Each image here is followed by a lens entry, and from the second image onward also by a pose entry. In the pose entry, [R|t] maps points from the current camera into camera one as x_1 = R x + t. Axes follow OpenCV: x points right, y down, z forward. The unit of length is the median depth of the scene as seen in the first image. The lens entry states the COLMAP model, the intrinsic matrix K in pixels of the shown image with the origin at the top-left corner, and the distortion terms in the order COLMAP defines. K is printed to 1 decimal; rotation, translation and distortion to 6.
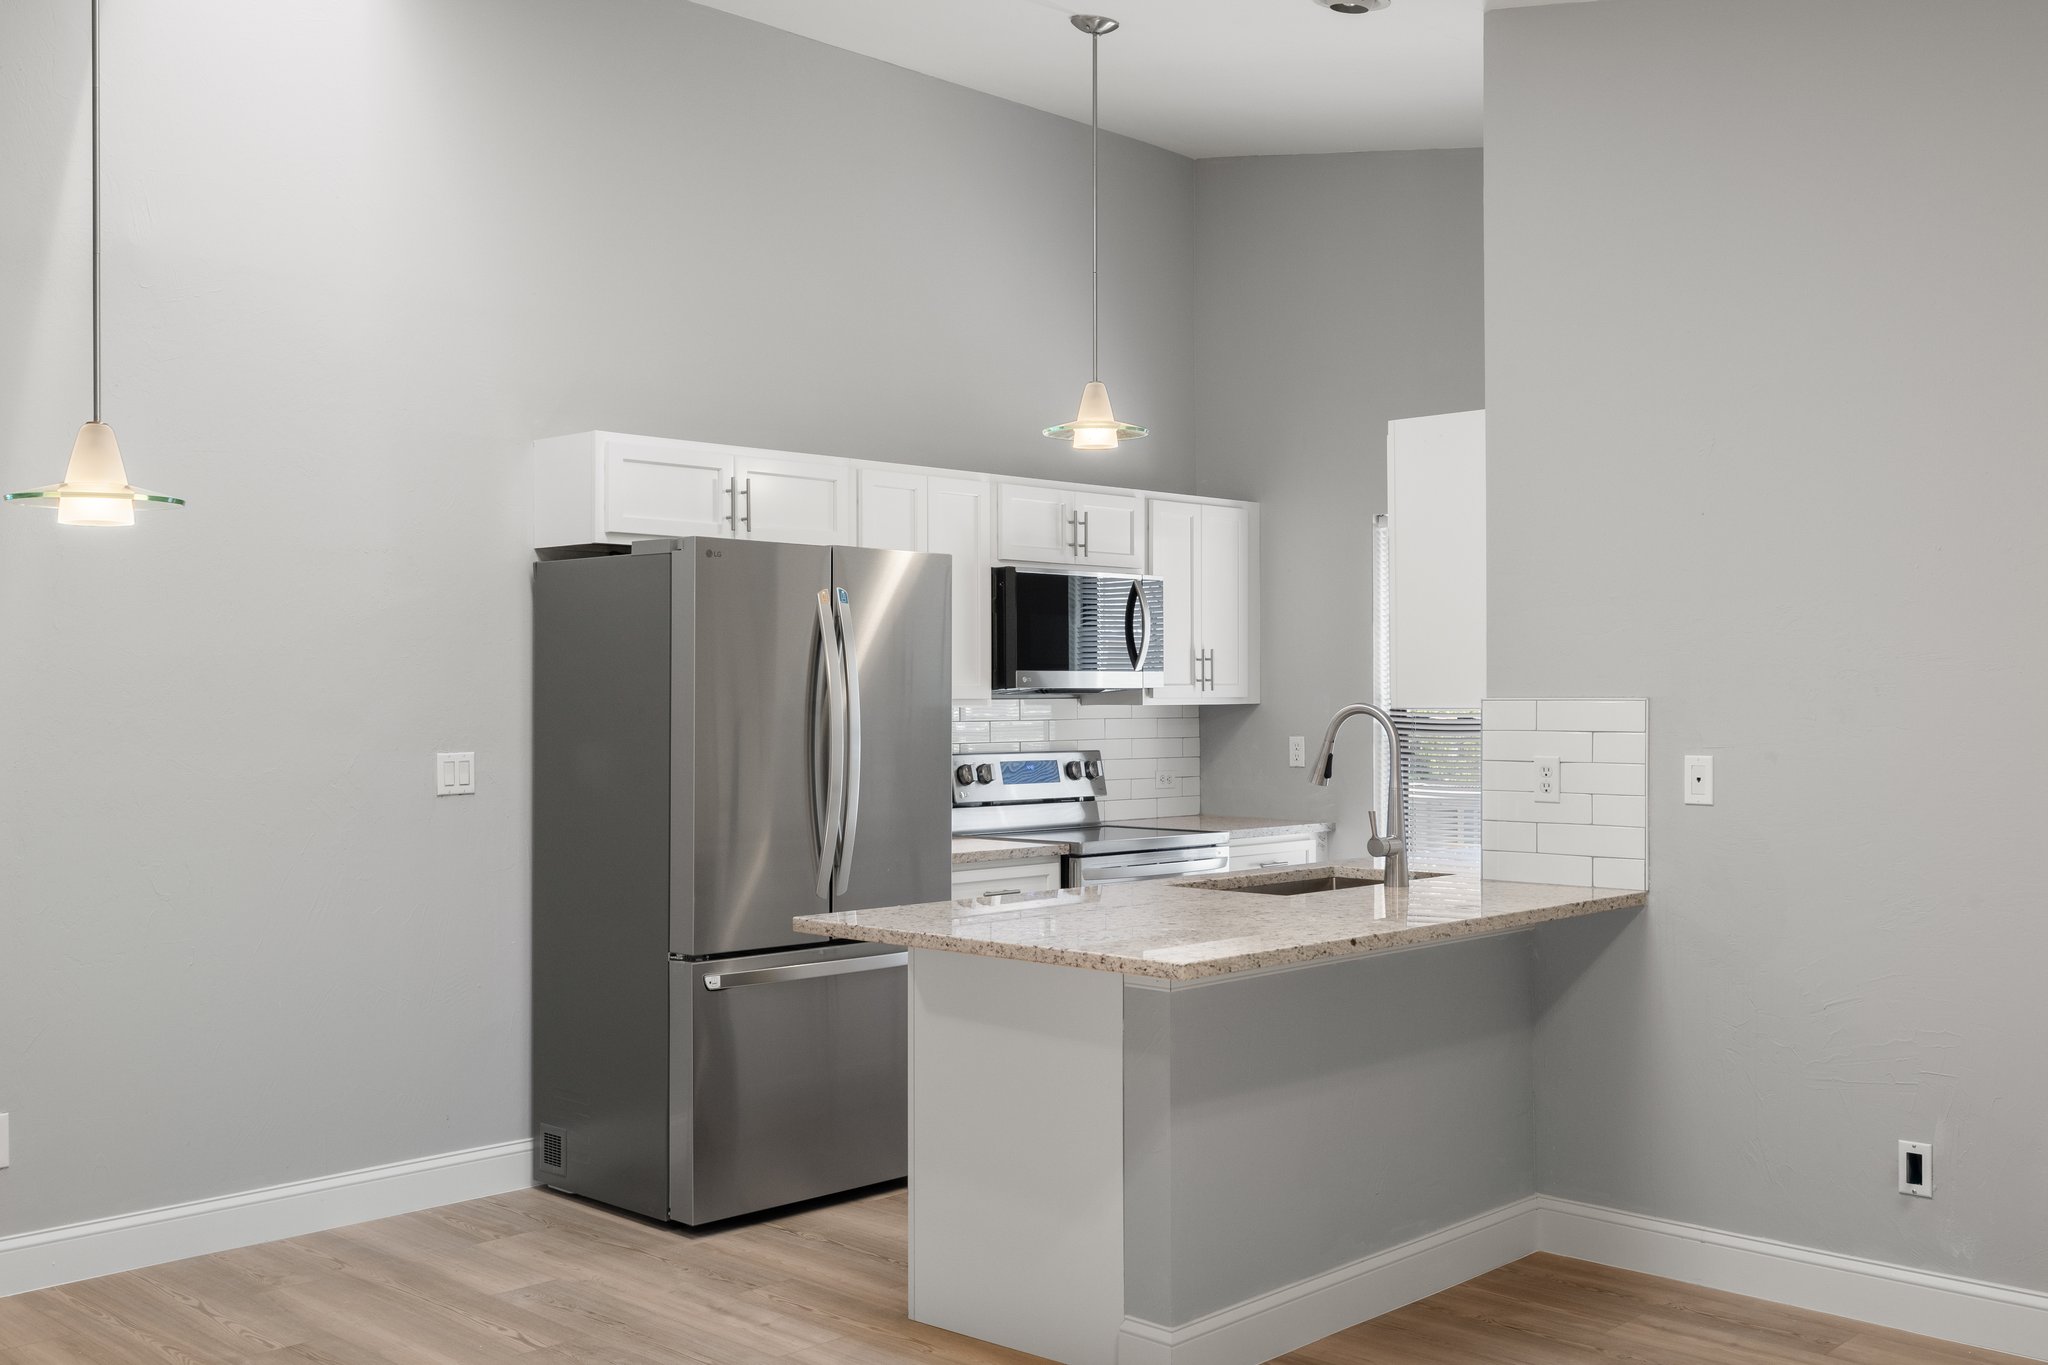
lens RADIAL K [[1973.8, 0, 1025.0], [0, 1973.8, 710.4], [0, 0, 1]] dist [0.006197, 0.000000]
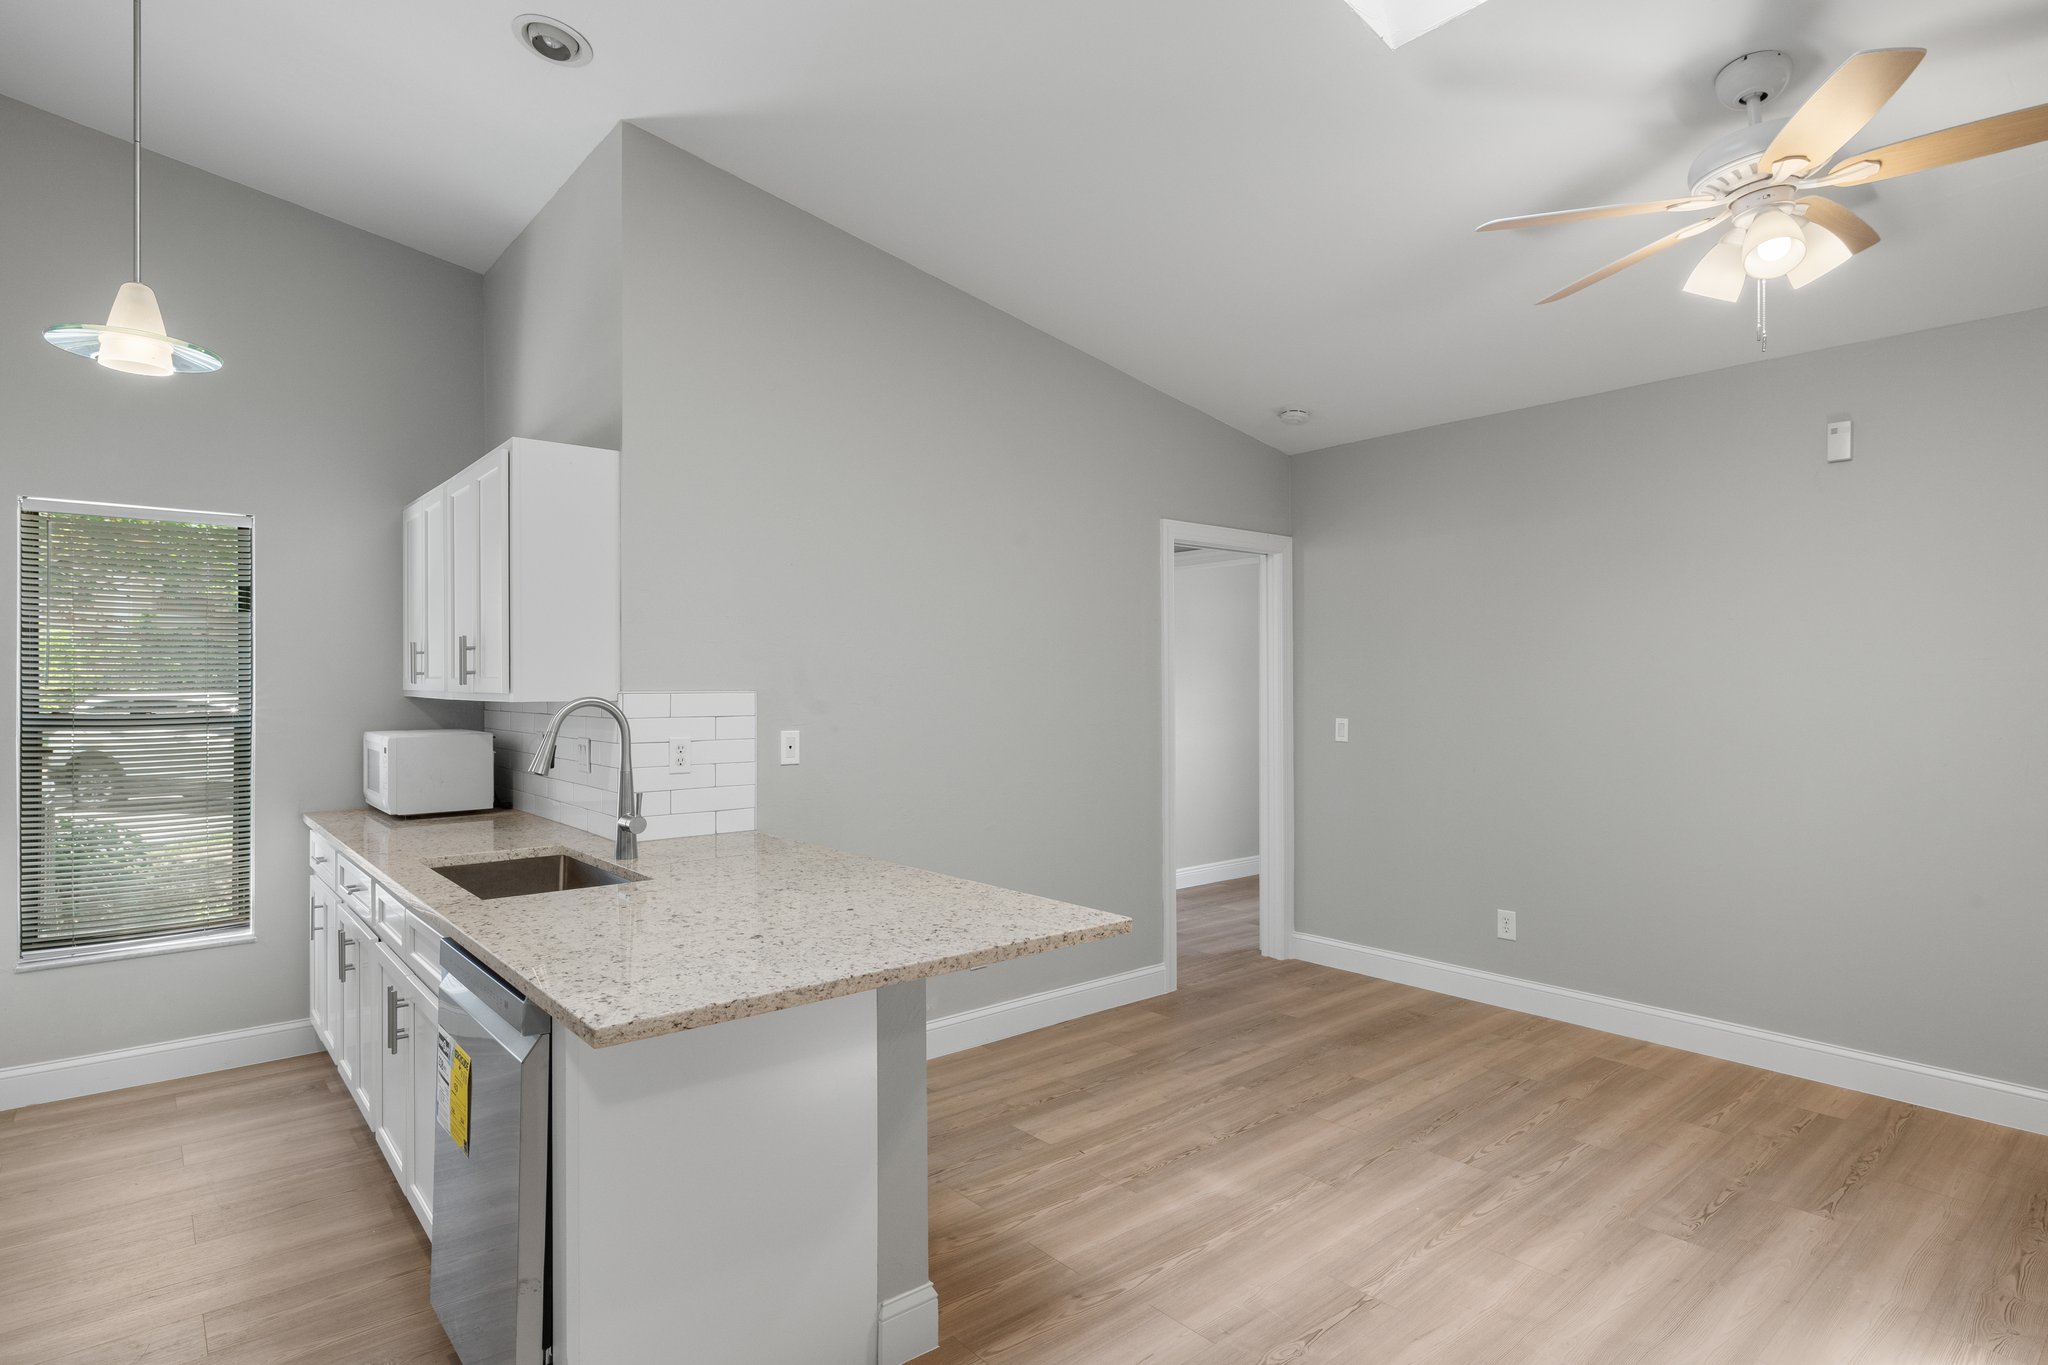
lens RADIAL K [[1051.5, 0, 1024.8], [0, 1051.5, 685.9], [0, 0, 1]] dist [0.000500, 0.002914]
pose [[0.102492, 0.005061, 0.994721, -0.378852], [0.006221, 0.999964, -0.005729, -0.004469], [-0.994714, 0.006775, 0.102457, 0.689107]]
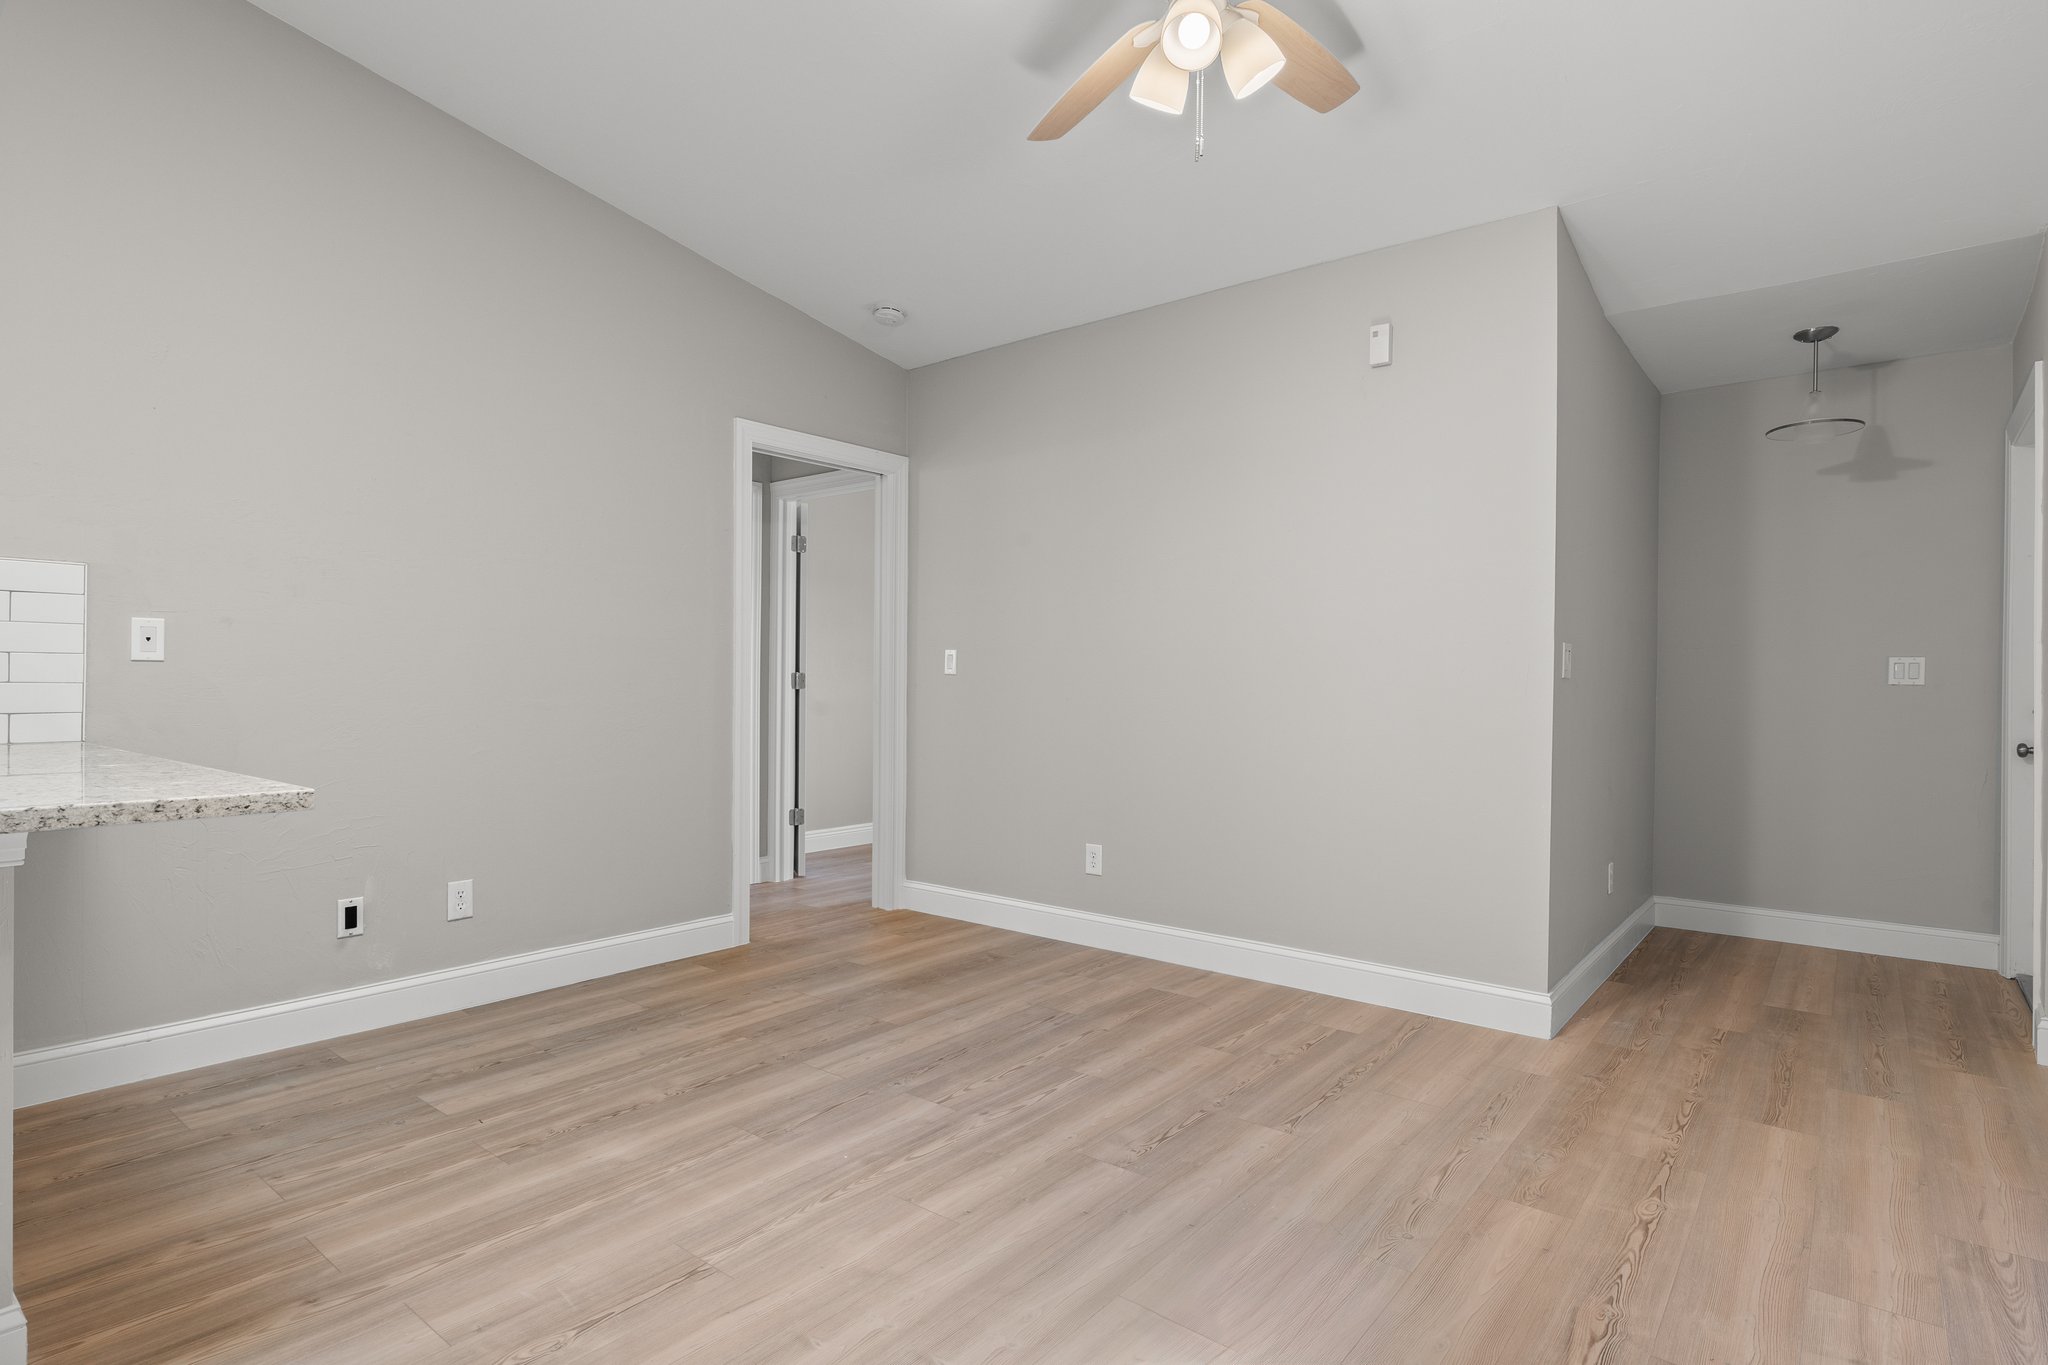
lens RADIAL K [[1051.5, 0, 1017.1], [0, 1051.5, 676.4], [0, 0, 1]] dist [0.000500, 0.002914]
pose [[-0.079868, 0.006950, 0.996781, -0.285118], [-0.000829, 0.999975, -0.007038, 0.055933], [-0.996805, -0.001389, -0.079861, 0.501630]]
